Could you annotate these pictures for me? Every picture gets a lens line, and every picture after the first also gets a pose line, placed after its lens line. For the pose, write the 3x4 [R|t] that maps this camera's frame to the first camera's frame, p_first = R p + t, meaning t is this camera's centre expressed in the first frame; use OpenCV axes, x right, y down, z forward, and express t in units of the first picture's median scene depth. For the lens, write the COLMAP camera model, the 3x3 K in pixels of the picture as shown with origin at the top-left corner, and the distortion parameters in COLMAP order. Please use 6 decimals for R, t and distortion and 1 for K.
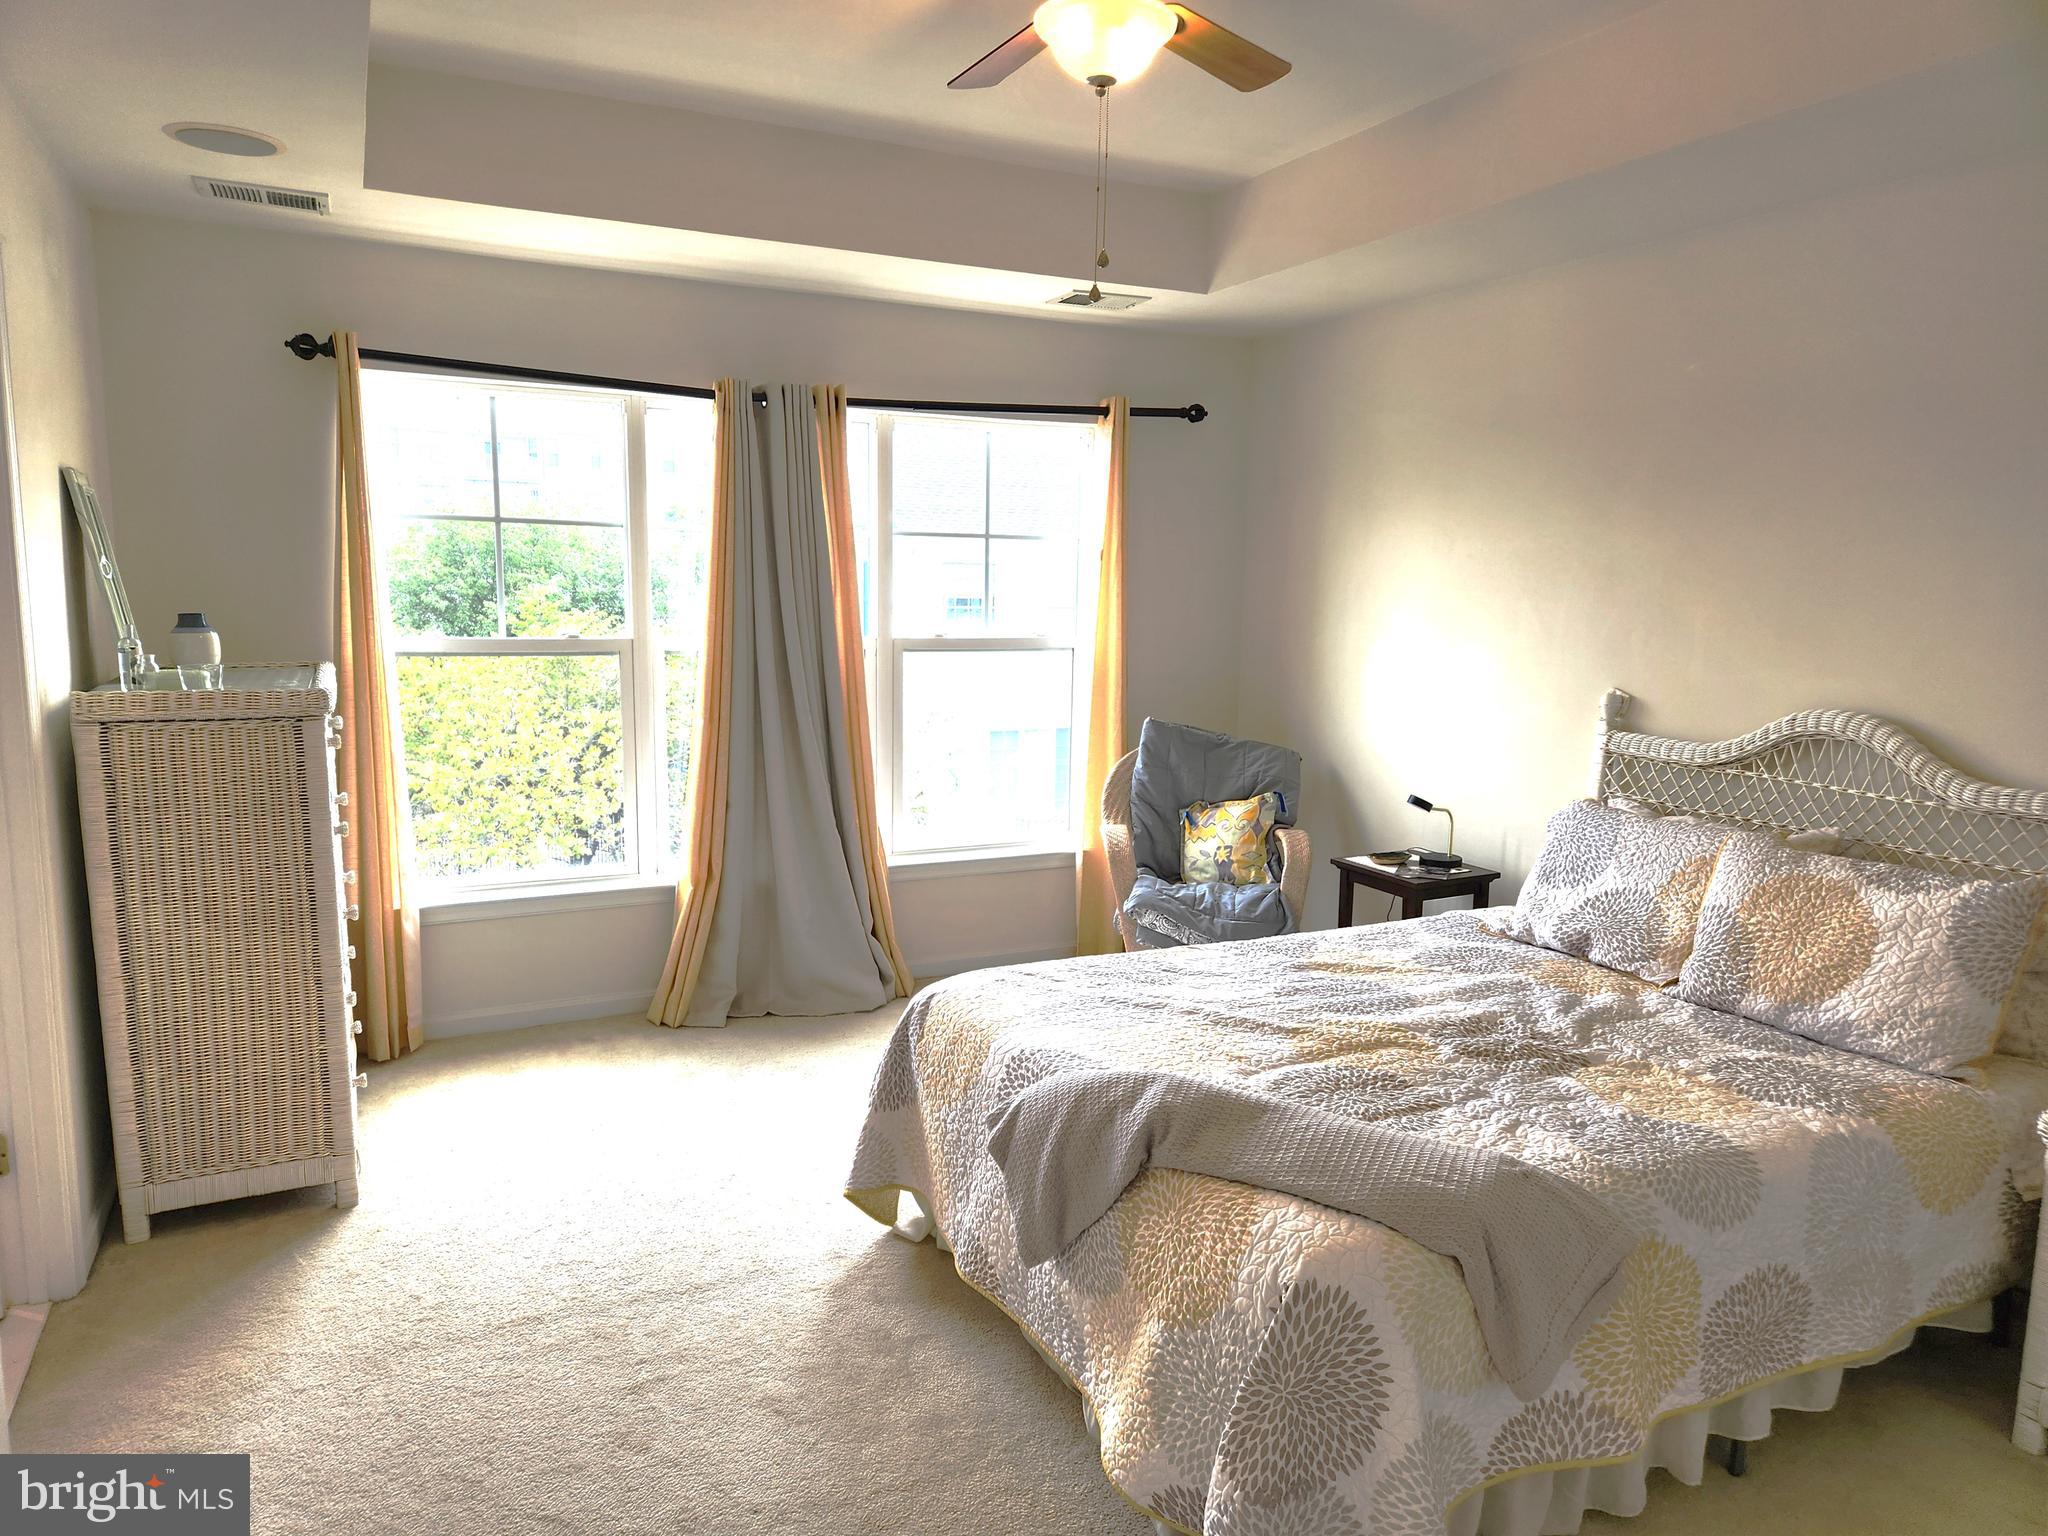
lens RADIAL K [[1356.1, 0, 1016.7], [0, 1356.1, 758.9], [0, 0, 1]] dist [0.092368, -0.081472]
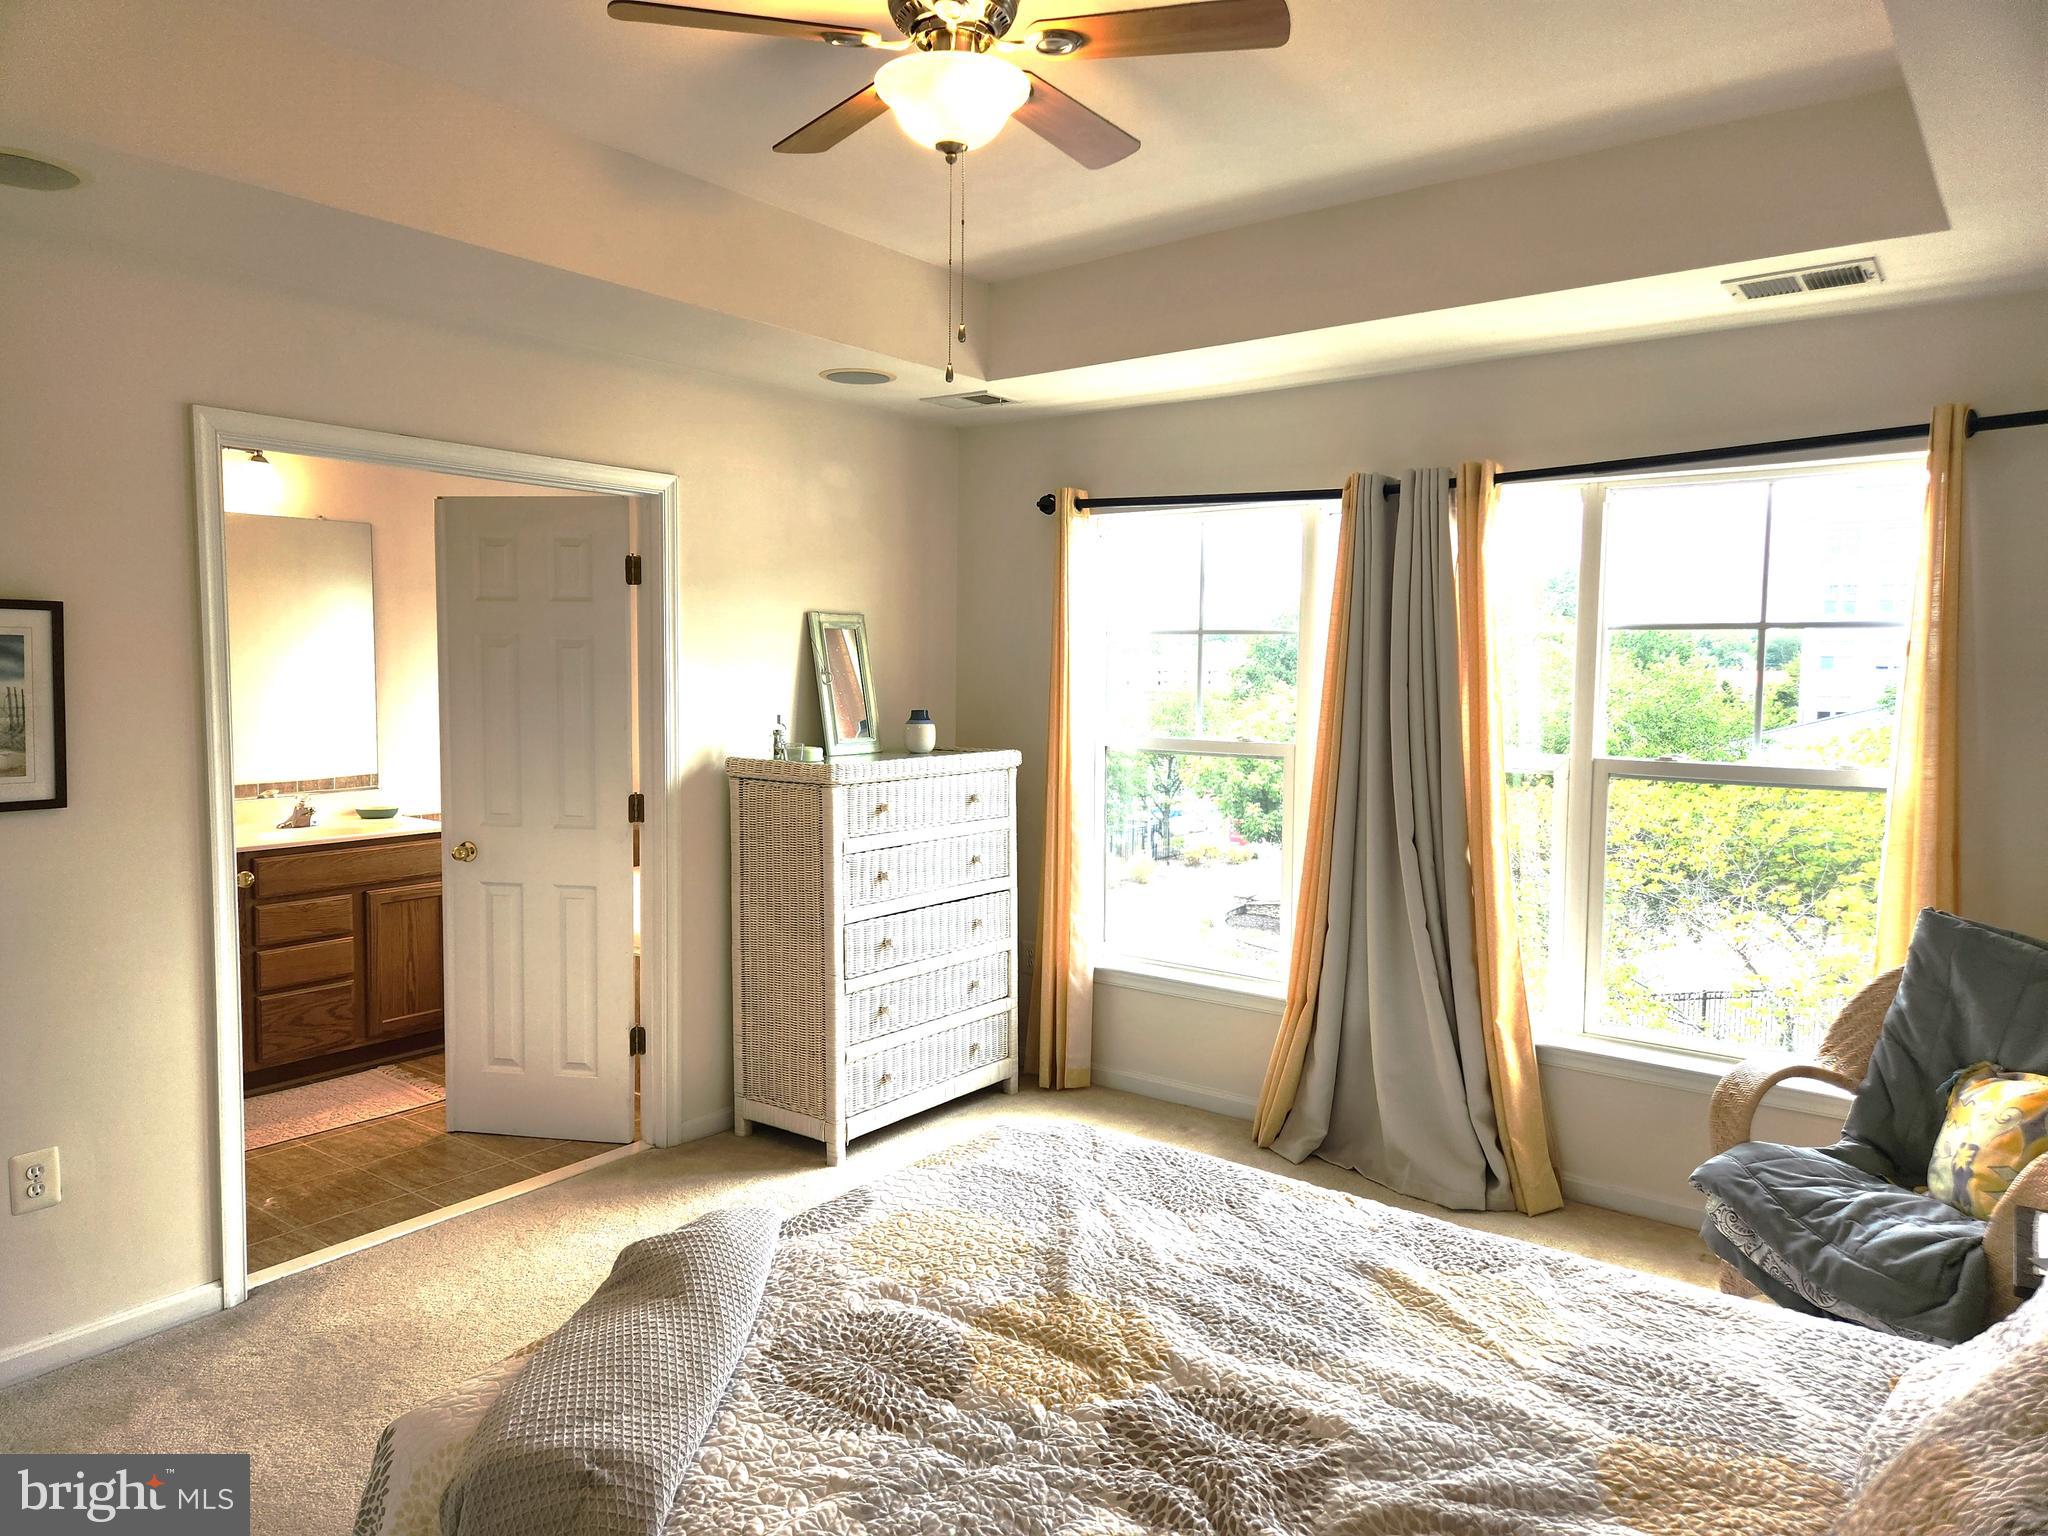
lens RADIAL K [[1356.1, 0, 1016.7], [0, 1356.1, 758.9], [0, 0, 1]] dist [0.092368, -0.081472]
pose [[0.460015, 0.053750, -0.886283, 0.722877], [-0.121590, 0.992576, -0.002913, -0.072452], [0.879547, 0.109103, 0.463135, 0.523376]]
